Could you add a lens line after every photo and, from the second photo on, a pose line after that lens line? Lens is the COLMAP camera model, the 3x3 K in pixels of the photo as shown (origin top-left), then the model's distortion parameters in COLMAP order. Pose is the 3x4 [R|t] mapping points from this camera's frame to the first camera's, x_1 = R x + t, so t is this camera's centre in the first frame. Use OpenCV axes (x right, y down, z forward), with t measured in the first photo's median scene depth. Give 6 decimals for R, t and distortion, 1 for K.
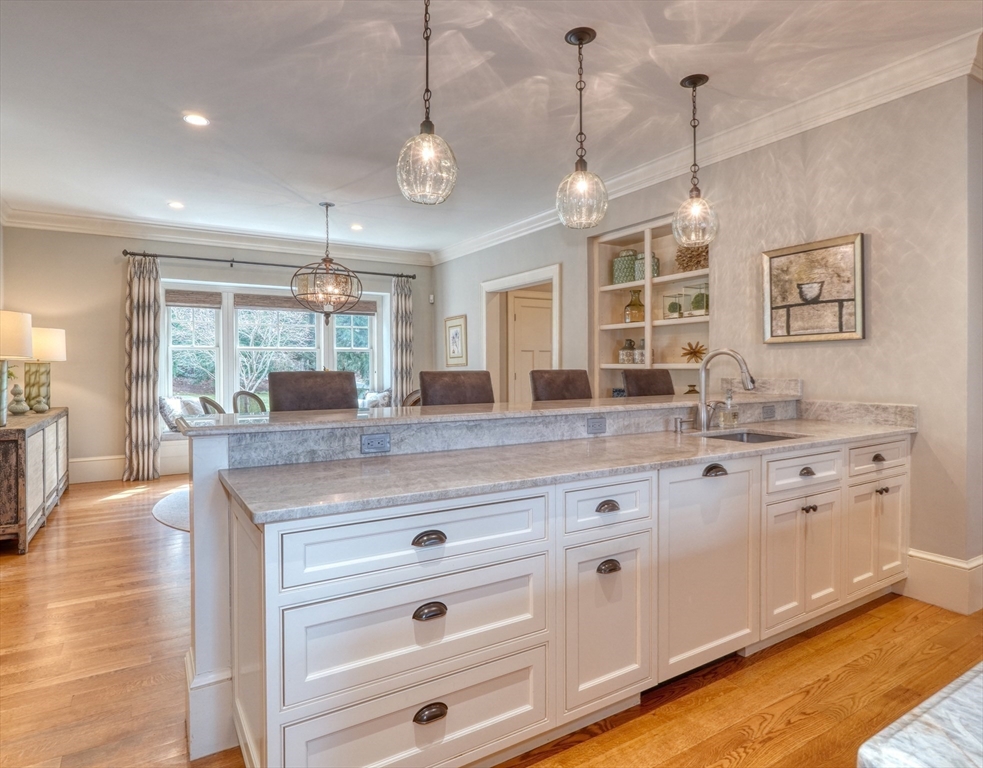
lens RADIAL K [[567.7, 0, 482.8], [0, 567.7, 371.2], [0, 0, 1]] dist [-0.004850, -0.000788]
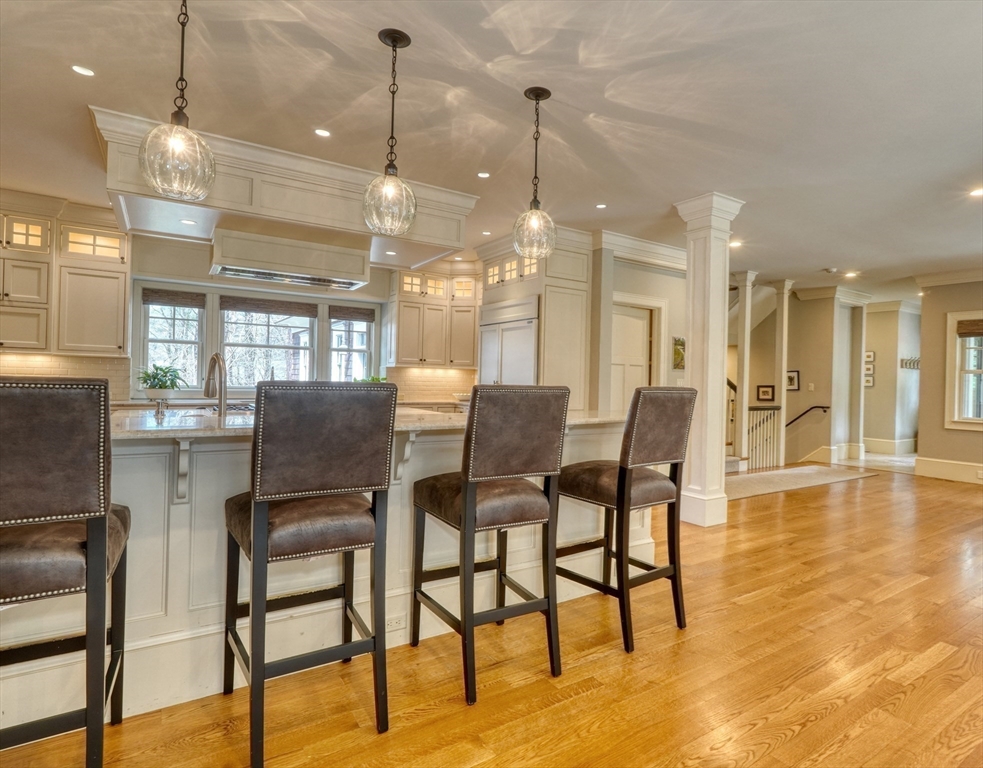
lens RADIAL K [[543.6, 0, 544.1], [0, 543.6, 378.4], [0, 0, 1]] dist [-0.002394, -0.000473]
pose [[-0.997297, -0.018772, -0.071043, -0.023291], [-0.019311, 0.999790, 0.006907, -0.012650], [0.070898, 0.008260, -0.997449, 1.554480]]
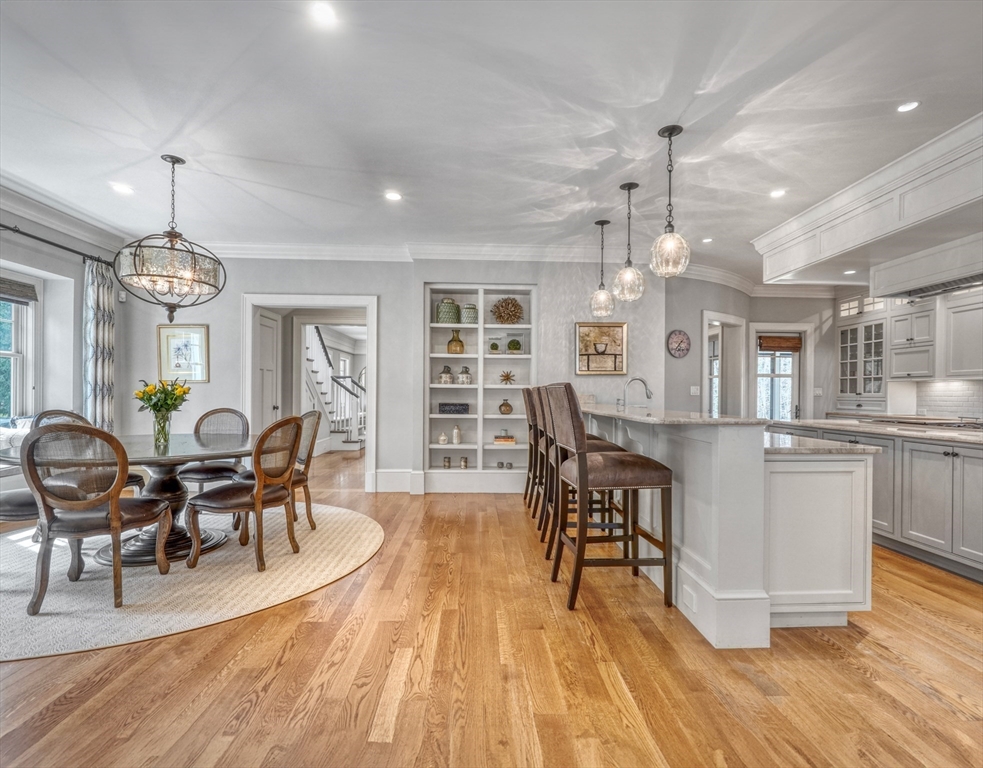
lens RADIAL K [[486.3, 0, 494.9], [0, 486.3, 391.7], [0, 0, 1]] dist [-0.001738, -0.000758]
pose [[0.480939, 0.011444, 0.876679, -1.002512], [-0.003889, 0.999933, -0.010919, 0.023487], [-0.876746, 0.001842, 0.480951, 0.524947]]
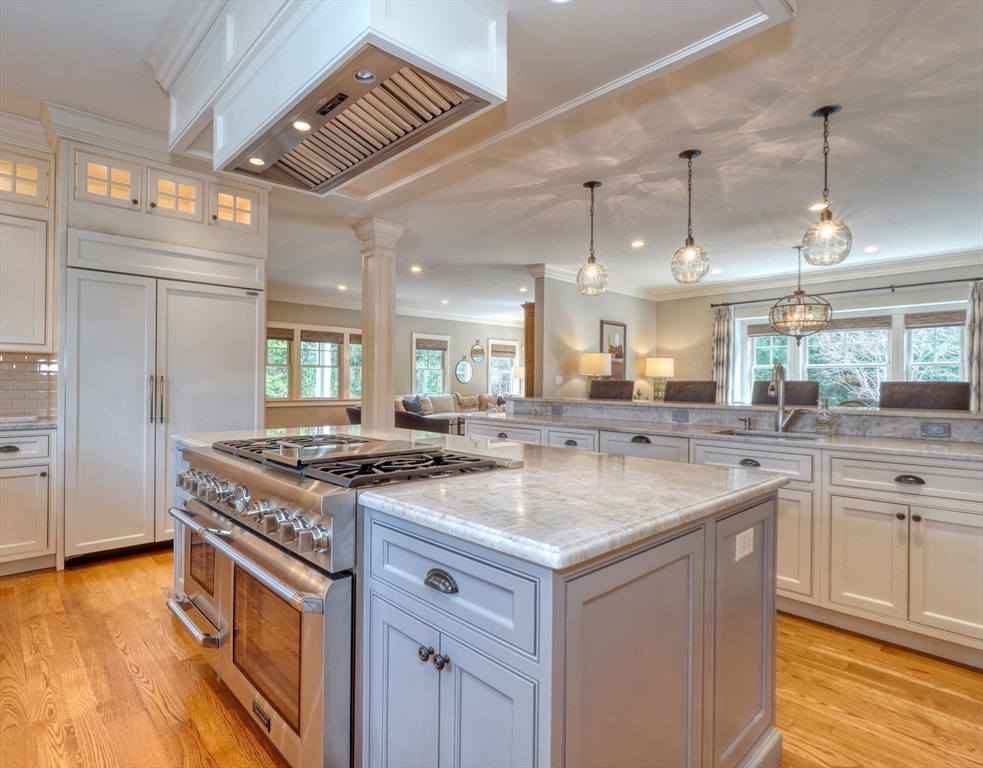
lens RADIAL K [[532.0, 0, 462.6], [0, 532.0, 381.3], [0, 0, 1]] dist [-0.001499, -0.000174]
pose [[0.190059, 0.003801, -0.981765, 1.132470], [-0.018208, 0.999834, 0.000346, 0.010420], [0.981604, 0.017811, 0.190097, 0.129738]]
